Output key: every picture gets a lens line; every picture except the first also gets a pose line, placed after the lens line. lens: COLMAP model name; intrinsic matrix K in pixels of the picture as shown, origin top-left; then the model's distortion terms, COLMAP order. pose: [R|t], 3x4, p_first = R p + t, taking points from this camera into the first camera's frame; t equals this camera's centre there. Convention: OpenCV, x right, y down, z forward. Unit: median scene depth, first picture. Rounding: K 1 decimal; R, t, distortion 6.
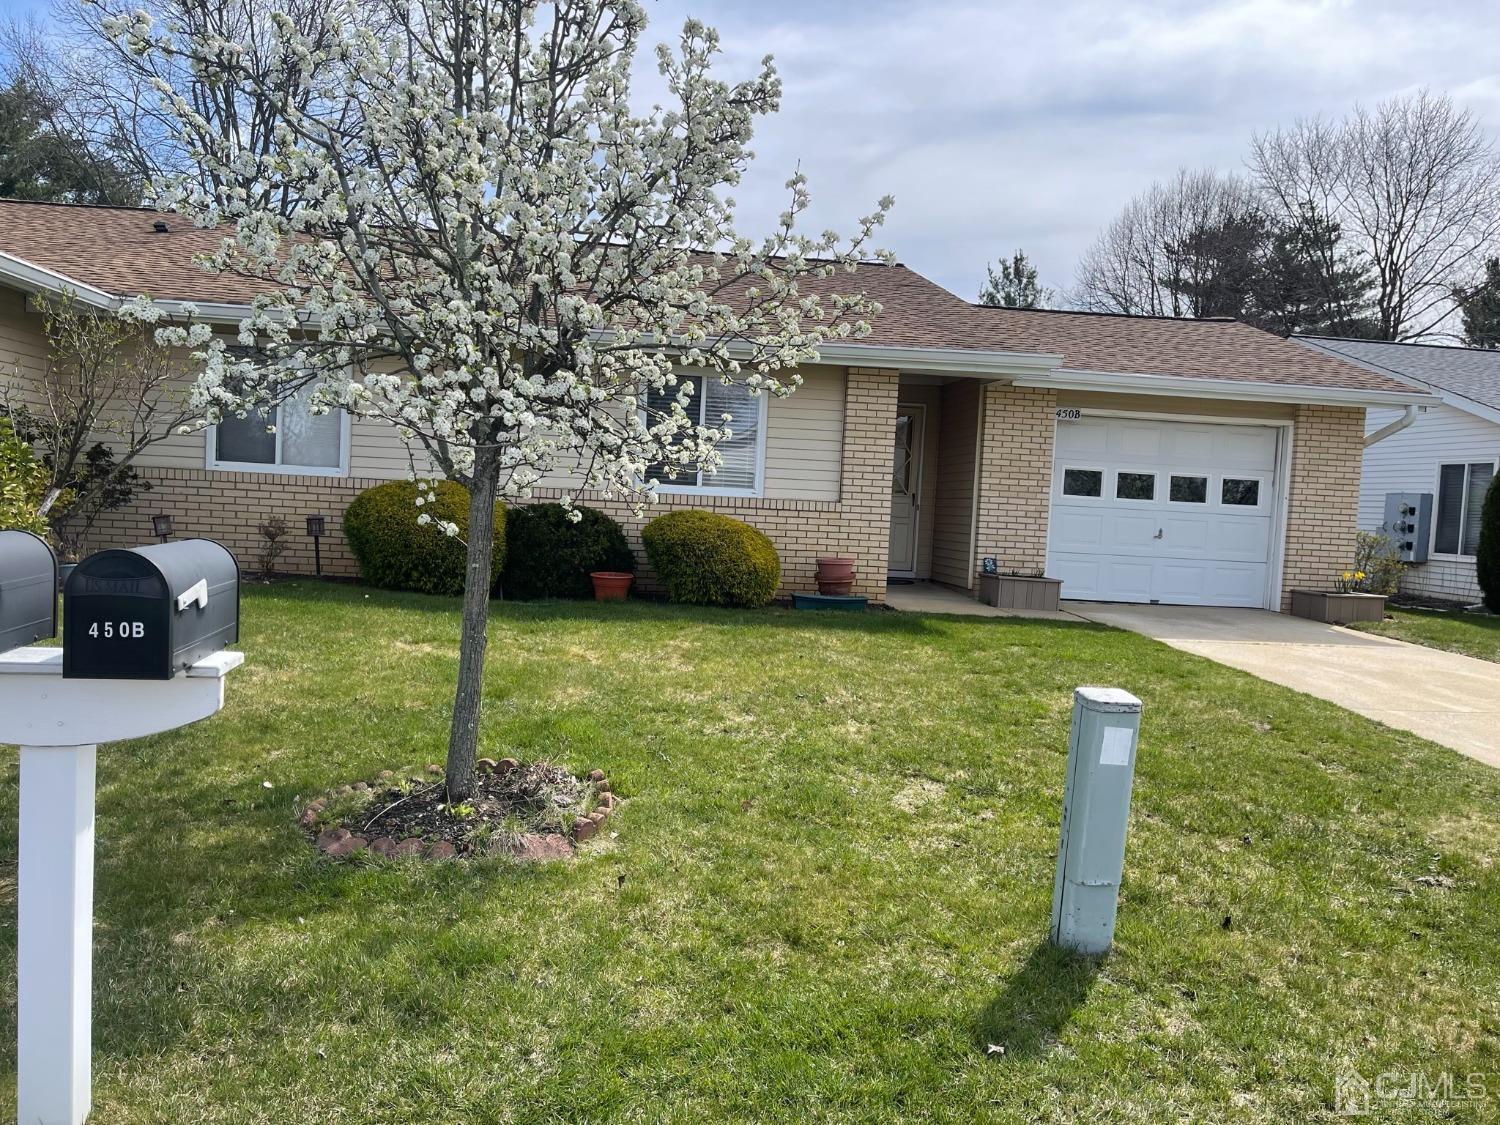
lens RADIAL K [[1129.3, 0, 753.2], [0, 1129.3, 544.4], [0, 0, 1]] dist [0.117025, -0.135241]
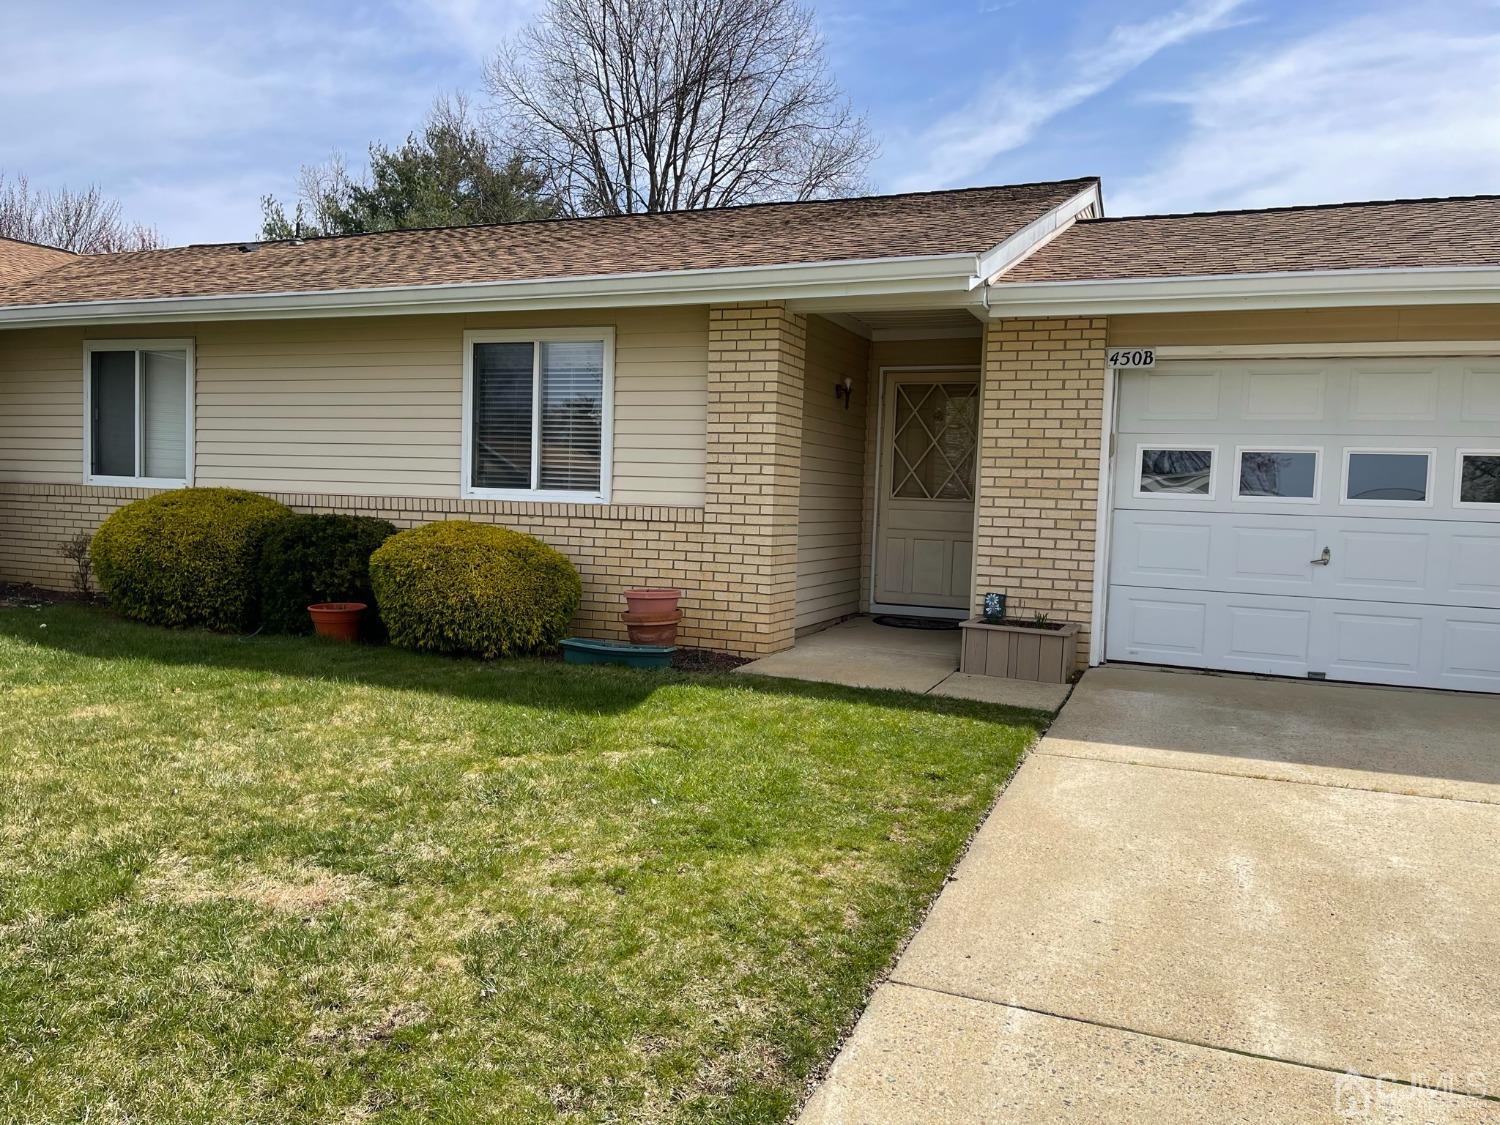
lens RADIAL K [[1129.3, 0, 753.2], [0, 1129.3, 544.4], [0, 0, 1]] dist [0.117025, -0.135241]
pose [[0.878565, -0.001524, -0.477621, 0.393587], [-0.007934, 0.999810, -0.017783, -0.003068], [0.477558, 0.019413, 0.878386, 0.374602]]
